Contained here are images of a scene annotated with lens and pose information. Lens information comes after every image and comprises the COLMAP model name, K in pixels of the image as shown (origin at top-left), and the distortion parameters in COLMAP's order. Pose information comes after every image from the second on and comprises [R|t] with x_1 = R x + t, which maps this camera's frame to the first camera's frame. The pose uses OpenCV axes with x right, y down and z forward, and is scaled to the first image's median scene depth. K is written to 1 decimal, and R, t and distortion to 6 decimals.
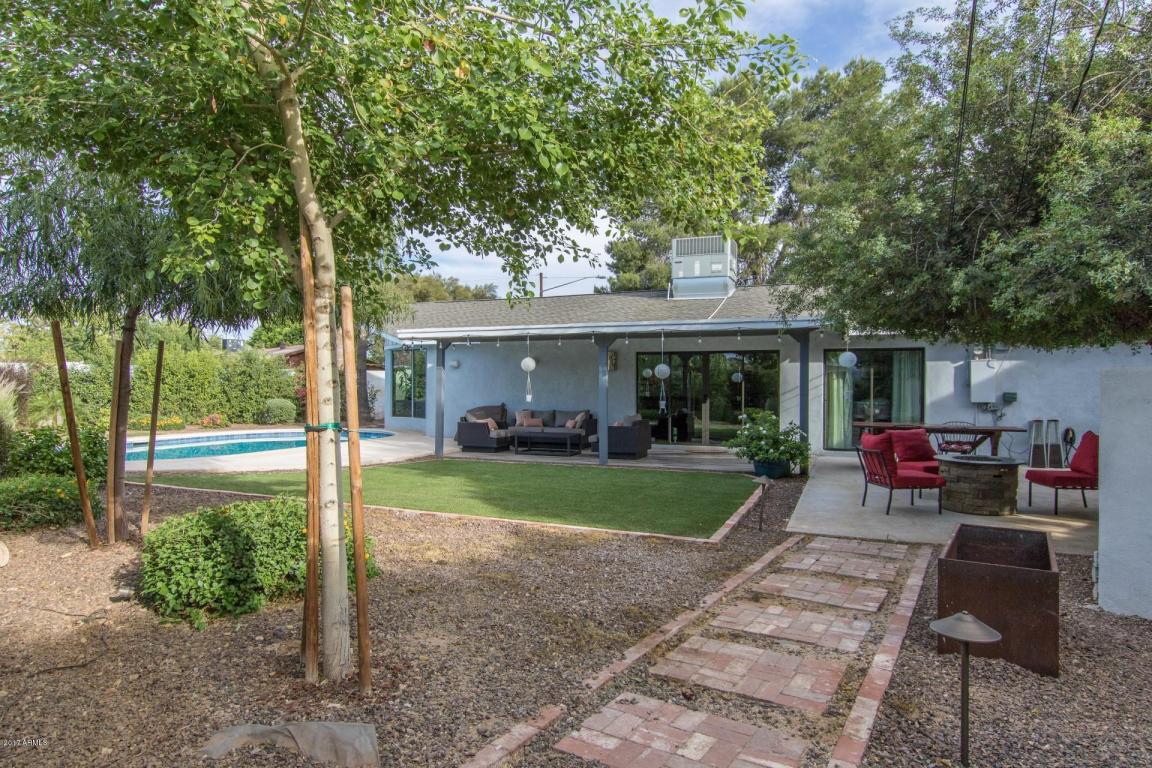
lens RADIAL K [[673.1, 0, 564.3], [0, 673.1, 390.4], [0, 0, 1]] dist [0.002391, 0.002382]
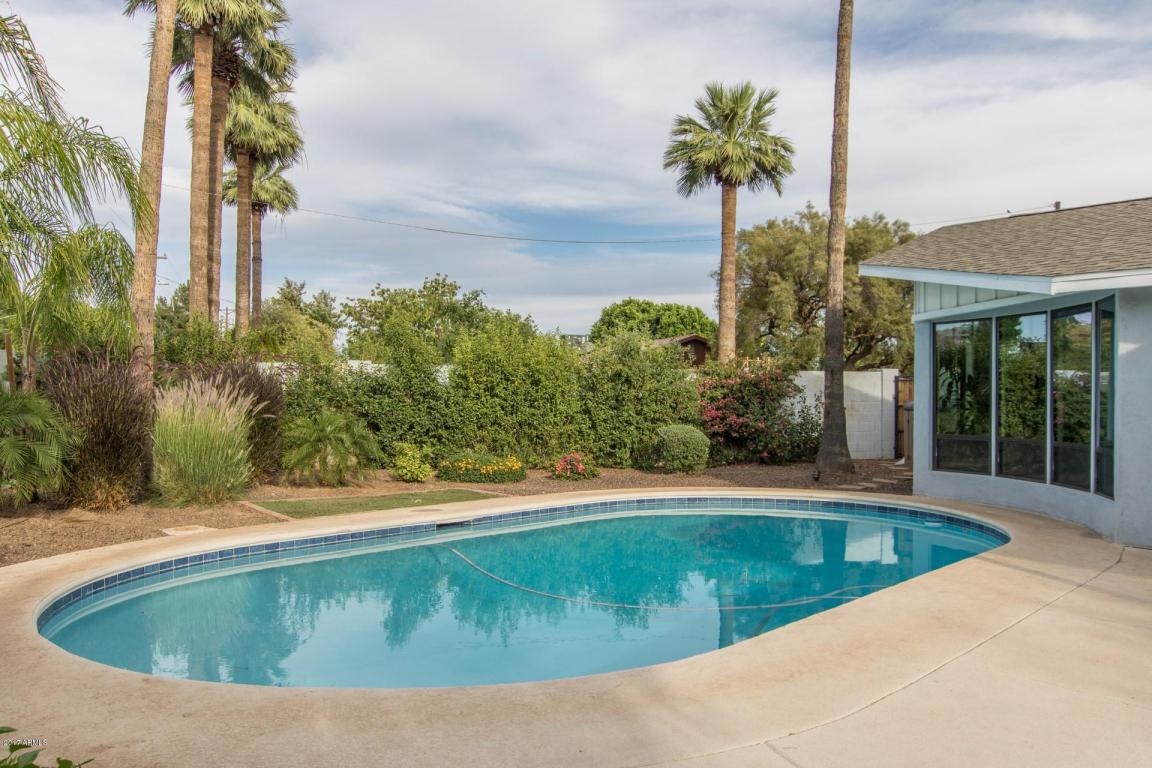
lens RADIAL K [[816.8, 0, 582.0], [0, 816.8, 386.1], [0, 0, 1]] dist [-0.023469, 0.019721]
pose [[0.910378, -0.005650, -0.413739, -0.365929], [-0.001833, 0.999842, -0.017686, -0.009999], [0.413774, 0.016859, 0.910224, 0.613961]]
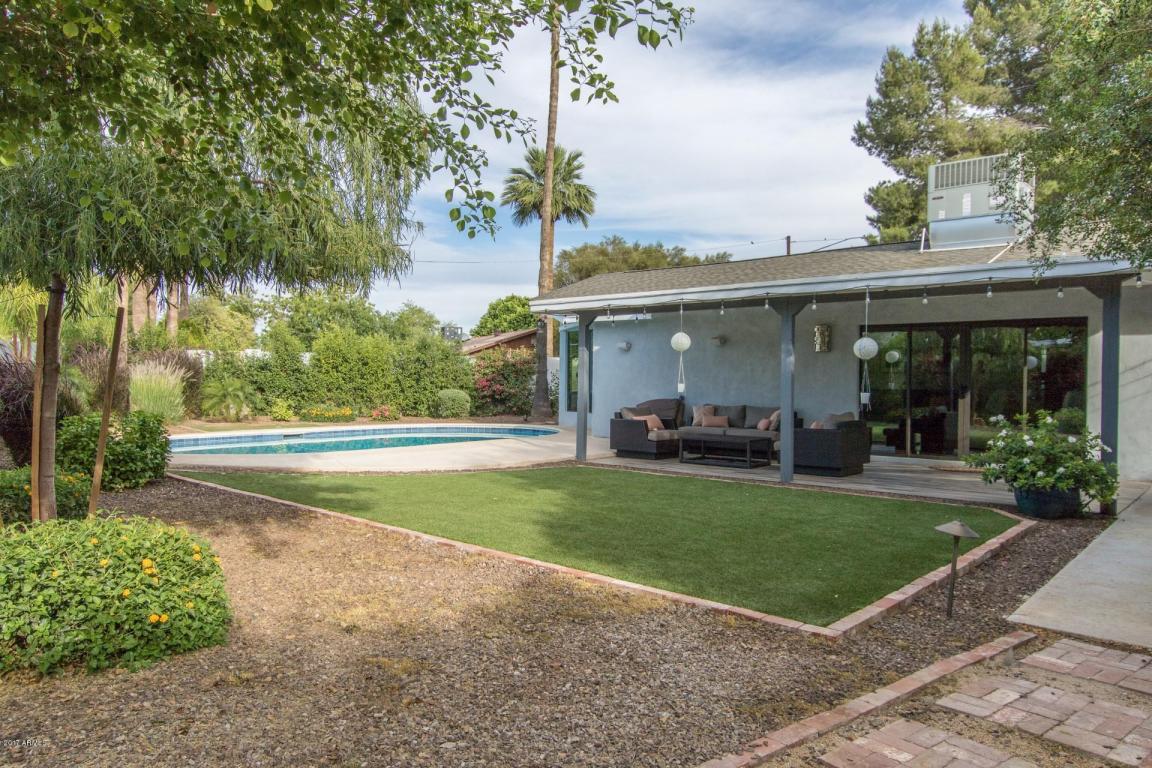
lens RADIAL K [[774.7, 0, 582.2], [0, 774.7, 384.8], [0, 0, 1]] dist [-0.001266, 0.005512]
pose [[0.945438, 0.005288, -0.325760, 0.112229], [-0.005119, 0.999986, 0.001375, 0.007019], [0.325763, 0.000368, 0.945452, 0.149580]]
